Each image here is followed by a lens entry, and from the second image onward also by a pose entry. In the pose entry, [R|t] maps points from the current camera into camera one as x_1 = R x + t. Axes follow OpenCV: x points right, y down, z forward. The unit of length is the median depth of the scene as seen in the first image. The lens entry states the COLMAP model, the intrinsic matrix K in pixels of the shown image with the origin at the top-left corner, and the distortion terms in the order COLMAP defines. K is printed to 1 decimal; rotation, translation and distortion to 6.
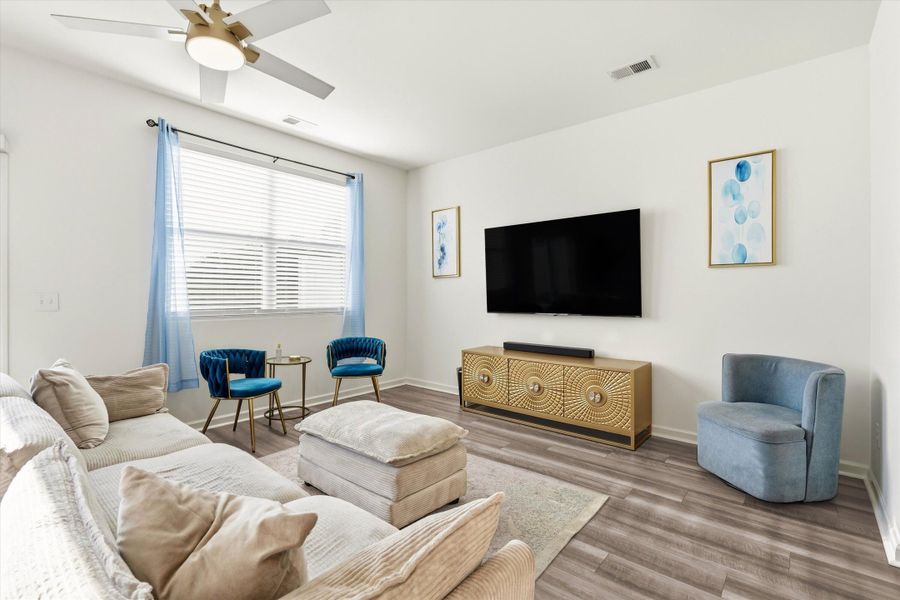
lens RADIAL K [[417.9, 0, 447.2], [0, 417.9, 296.8], [0, 0, 1]] dist [-0.003339, -0.000157]
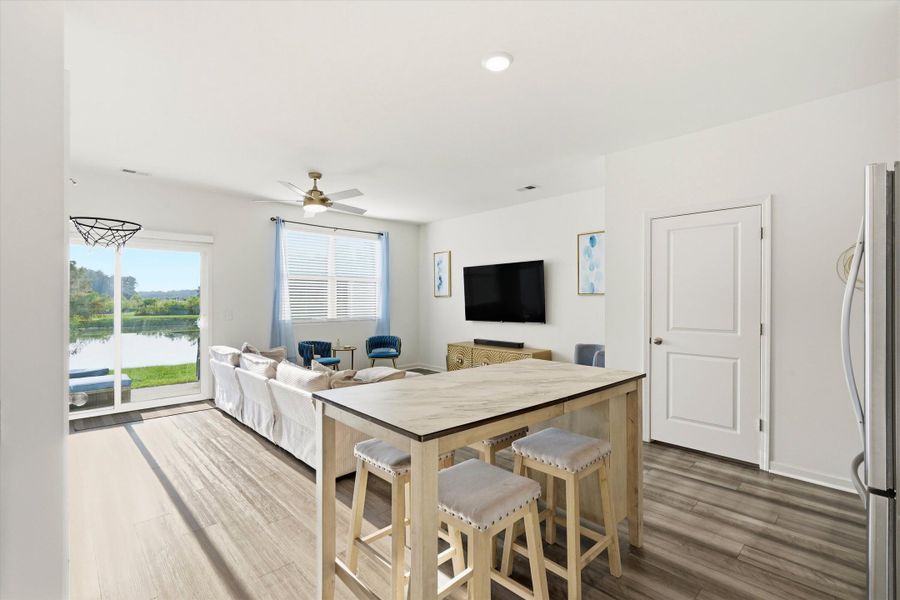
lens RADIAL K [[417.9, 0, 450.9], [0, 417.9, 303.5], [0, 0, 1]] dist [-0.003339, -0.000157]
pose [[0.995522, -0.002760, -0.094489, 0.203704], [0.003073, 0.999990, 0.003162, -0.032860], [0.094480, -0.003438, 0.995521, -0.614232]]
